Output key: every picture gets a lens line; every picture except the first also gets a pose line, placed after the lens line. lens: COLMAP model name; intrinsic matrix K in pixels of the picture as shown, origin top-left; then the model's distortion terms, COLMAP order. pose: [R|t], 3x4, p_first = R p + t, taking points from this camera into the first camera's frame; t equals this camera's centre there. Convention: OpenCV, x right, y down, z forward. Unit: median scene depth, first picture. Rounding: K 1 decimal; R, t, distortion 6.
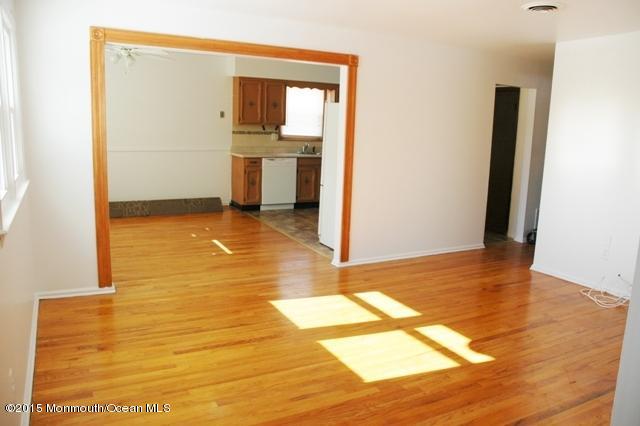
lens RADIAL K [[497.7, 0, 320.0], [0, 497.7, 213.0], [0, 0, 1]] dist [-0.170270, 0.150594]
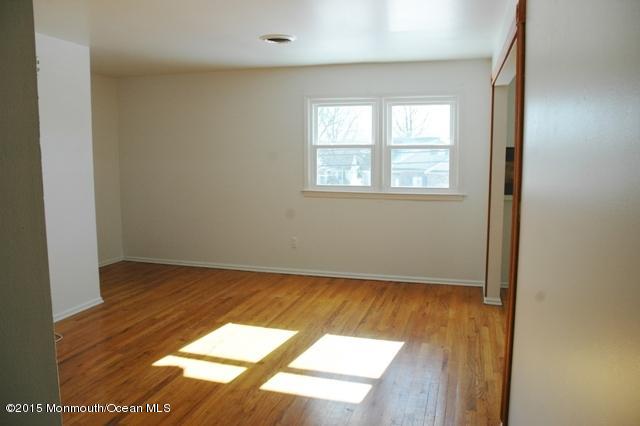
lens RADIAL K [[497.7, 0, 320.0], [0, 497.7, 213.0], [0, 0, 1]] dist [-0.170270, 0.150594]
pose [[-0.705858, 0.050712, -0.706536, 0.365765], [-0.146985, 0.965238, 0.216125, -0.130732], [0.692935, 0.256404, -0.673867, 0.827765]]
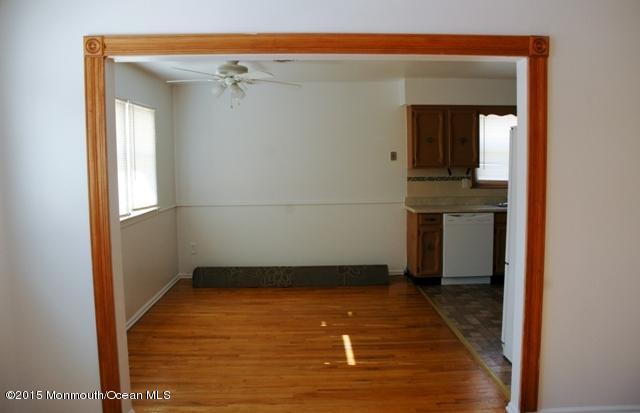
lens RADIAL K [[504.6, 0, 320.0], [0, 504.6, 206.5], [0, 0, 1]] dist [-0.106428, 0.004017]
pose [[0.887039, -0.007140, -0.461639, 0.068721], [-0.039294, 0.995085, -0.090894, -0.051406], [0.460019, 0.098767, 0.882399, 0.290183]]
